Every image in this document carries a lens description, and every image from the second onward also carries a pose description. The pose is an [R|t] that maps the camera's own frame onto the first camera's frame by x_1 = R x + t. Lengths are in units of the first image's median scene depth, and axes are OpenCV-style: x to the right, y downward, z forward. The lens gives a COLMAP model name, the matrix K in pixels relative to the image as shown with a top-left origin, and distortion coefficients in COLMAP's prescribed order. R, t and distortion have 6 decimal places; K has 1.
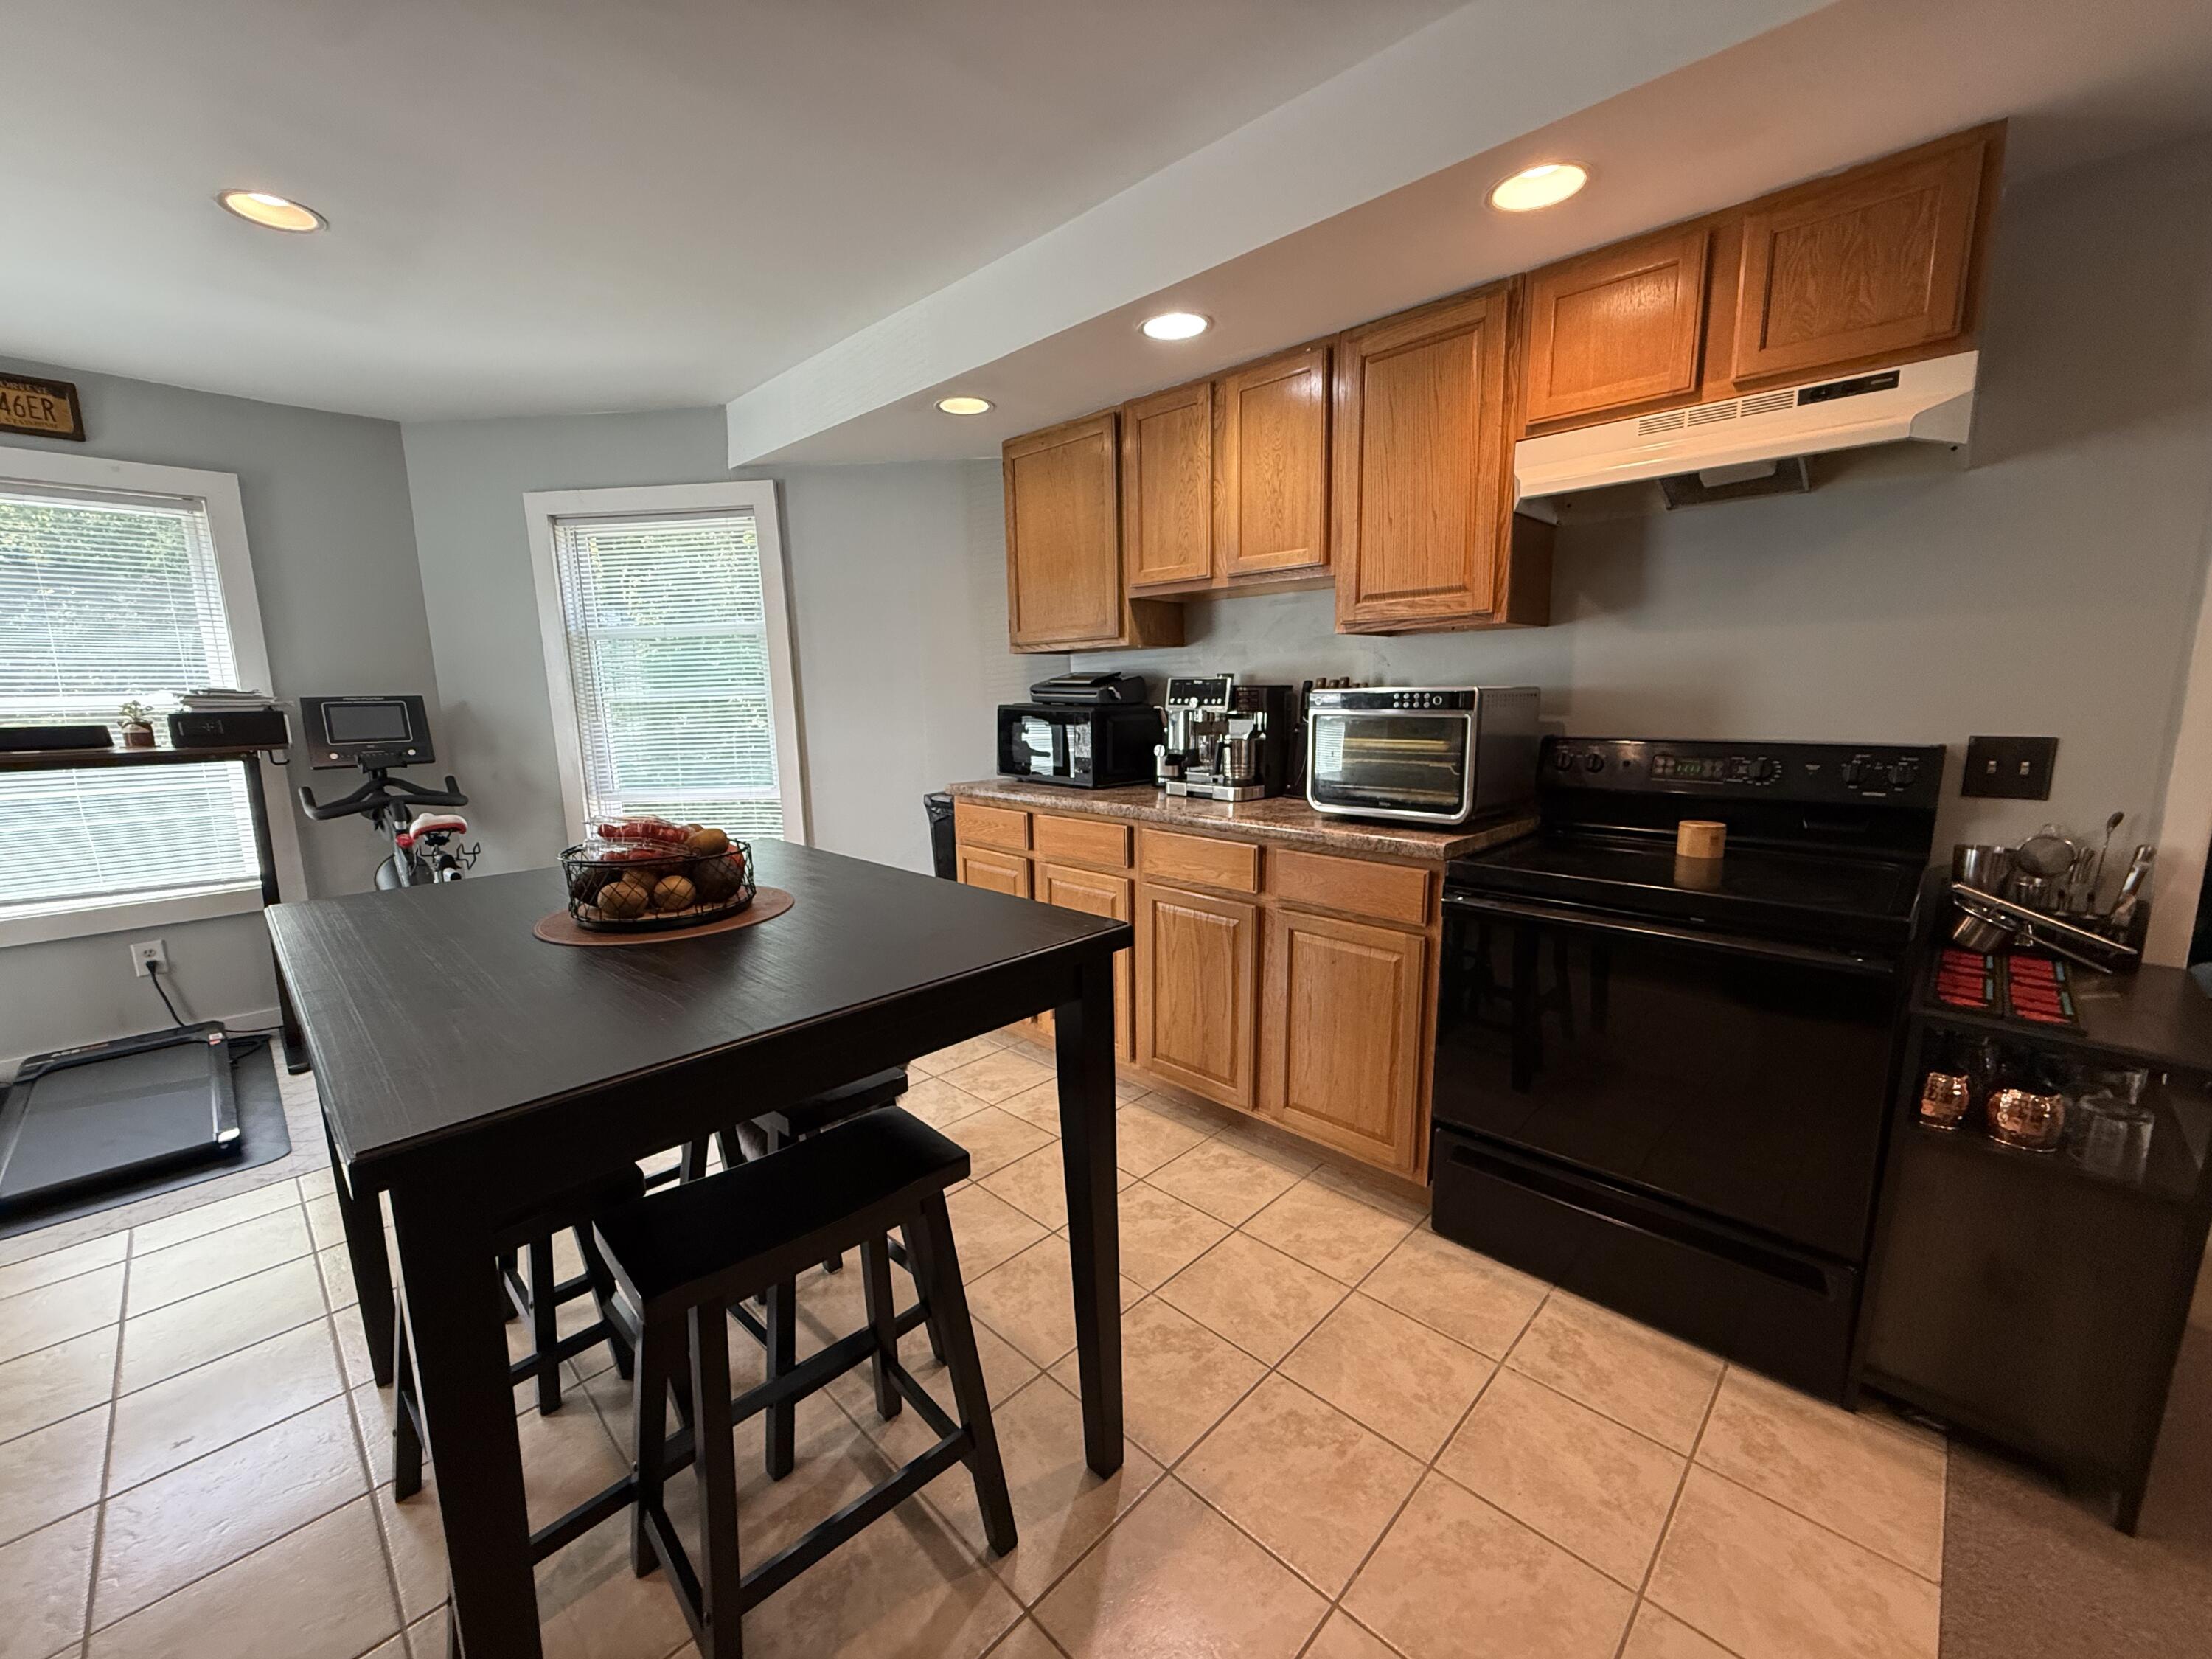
lens RADIAL K [[877.8, 0, 1108.5], [0, 877.8, 832.1], [0, 0, 1]] dist [-0.001774, 0.000485]
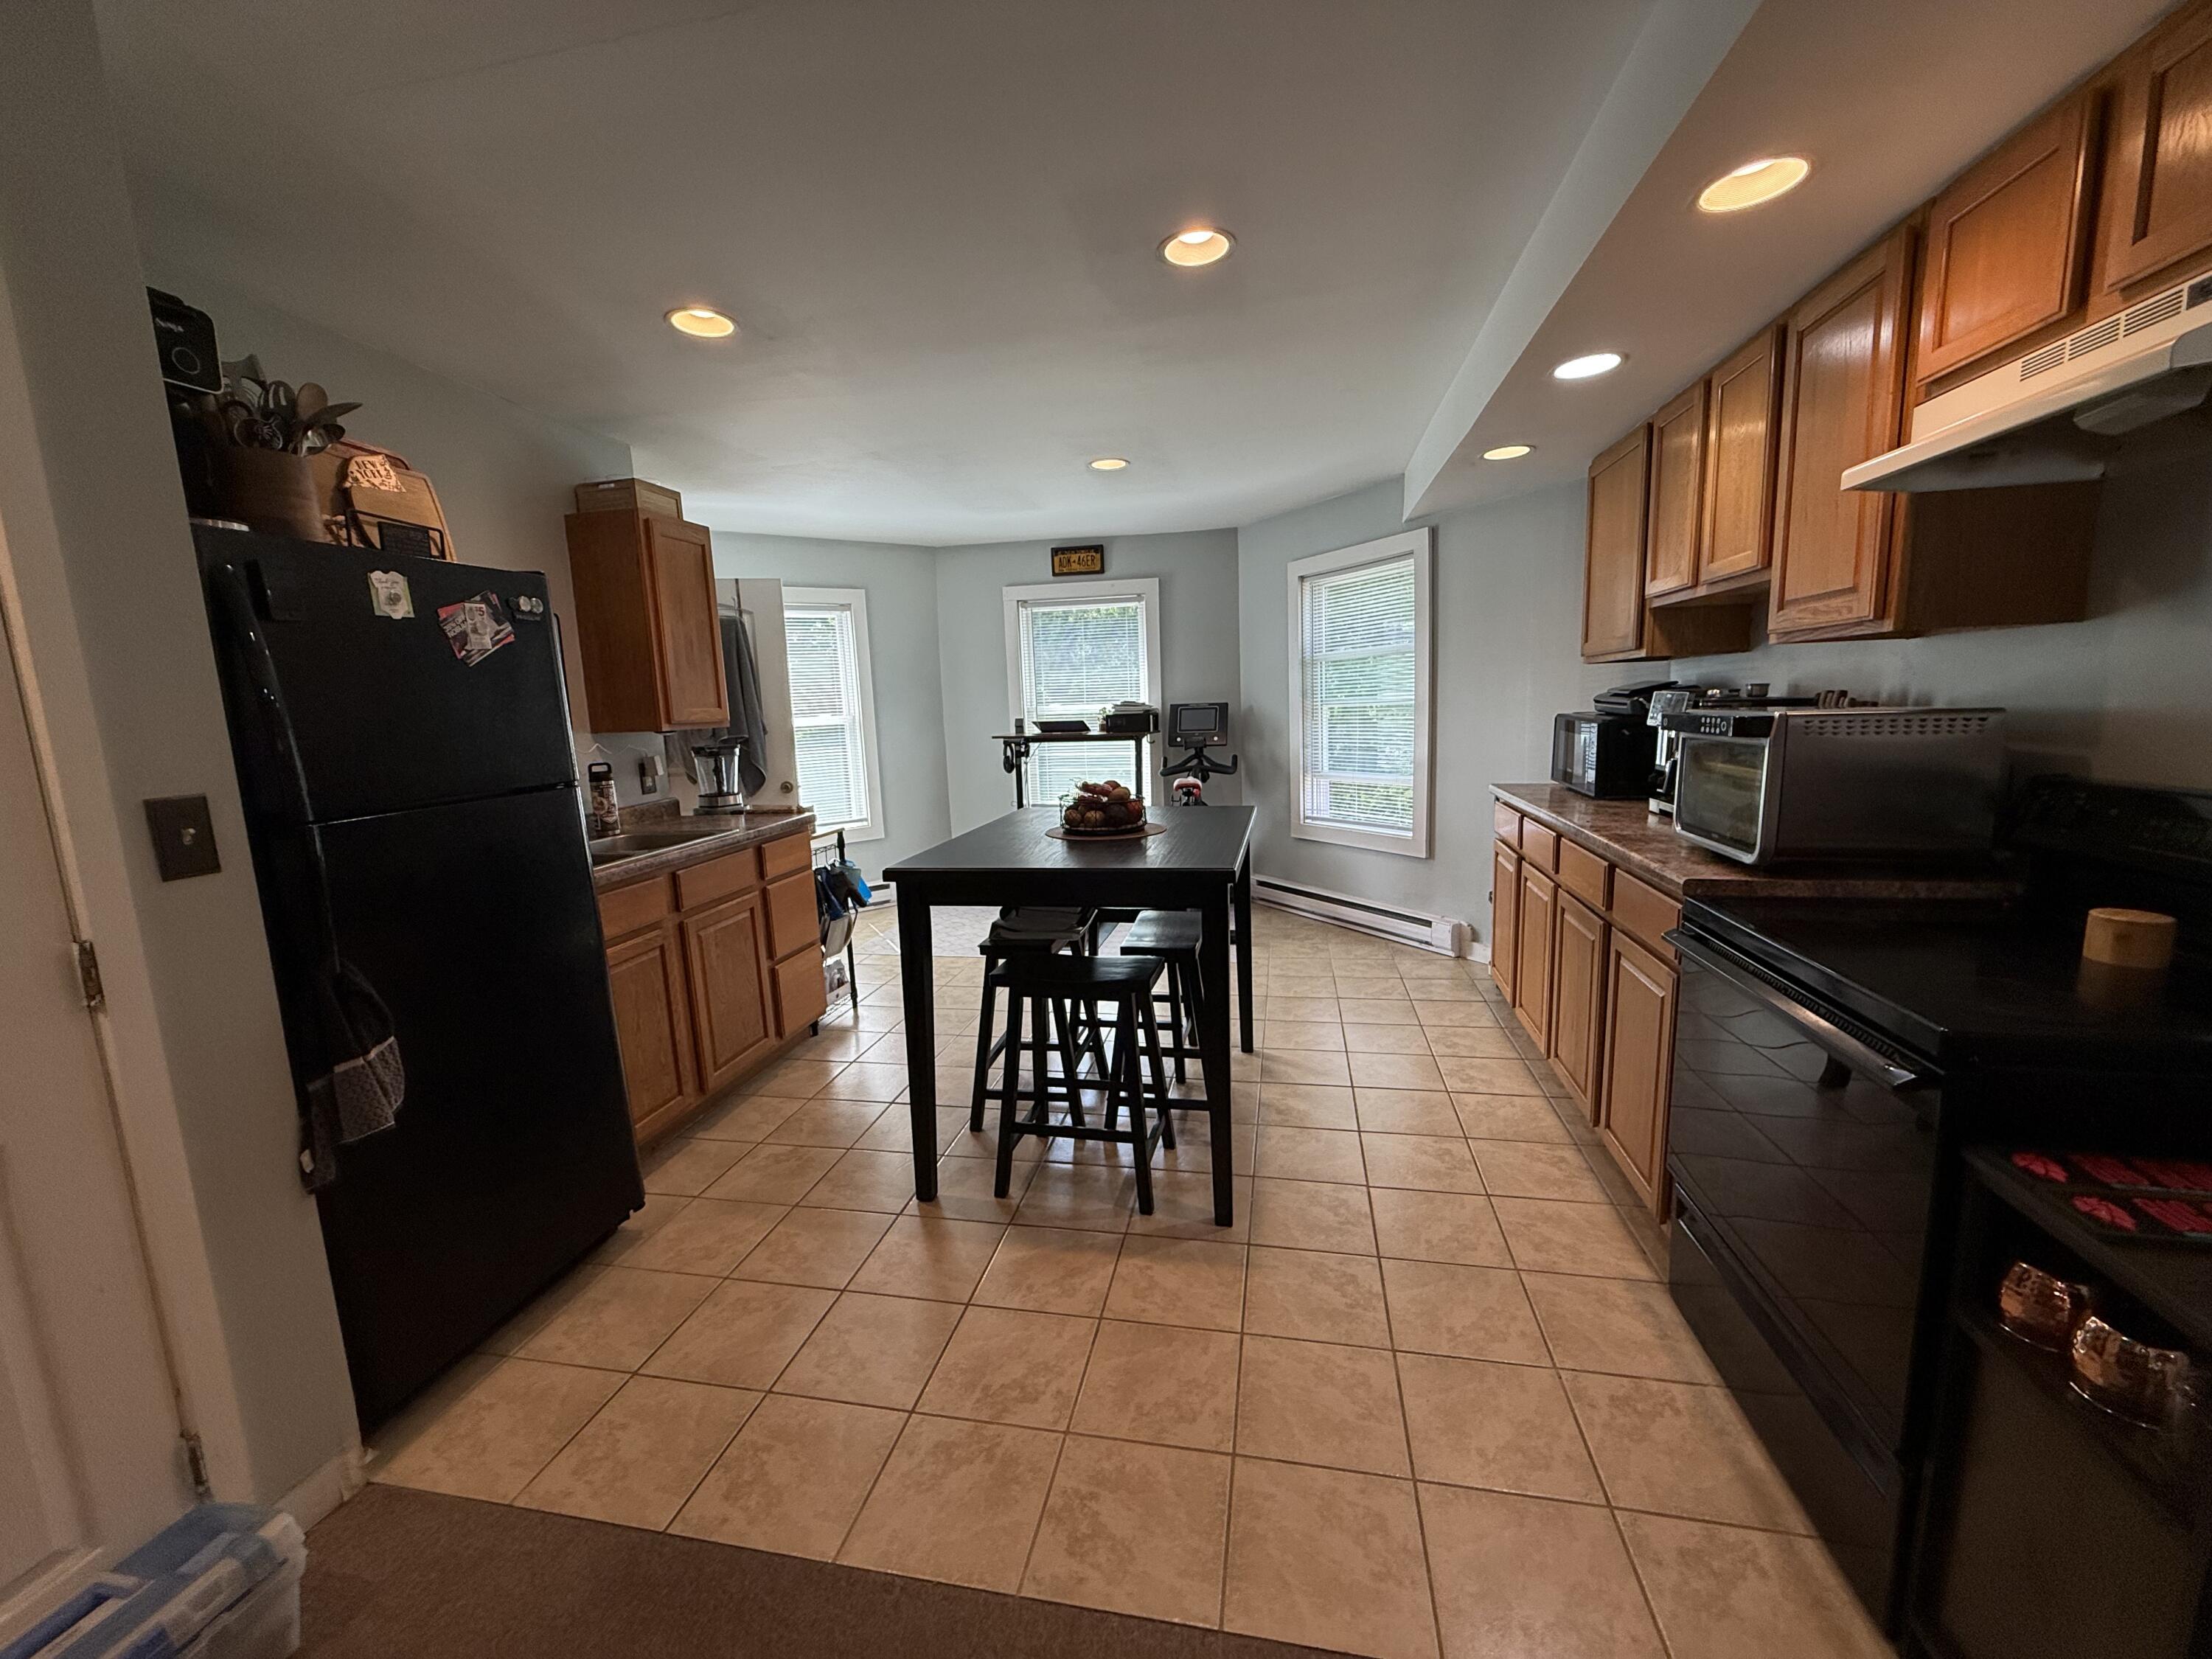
lens RADIAL K [[877.8, 0, 1106.6], [0, 877.8, 833.0], [0, 0, 1]] dist [-0.001774, 0.000485]
pose [[0.537135, 0.124637, -0.834237, 0.554497], [-0.112476, 0.990774, 0.075604, -0.024365], [0.835963, 0.053222, 0.546198, -0.027734]]
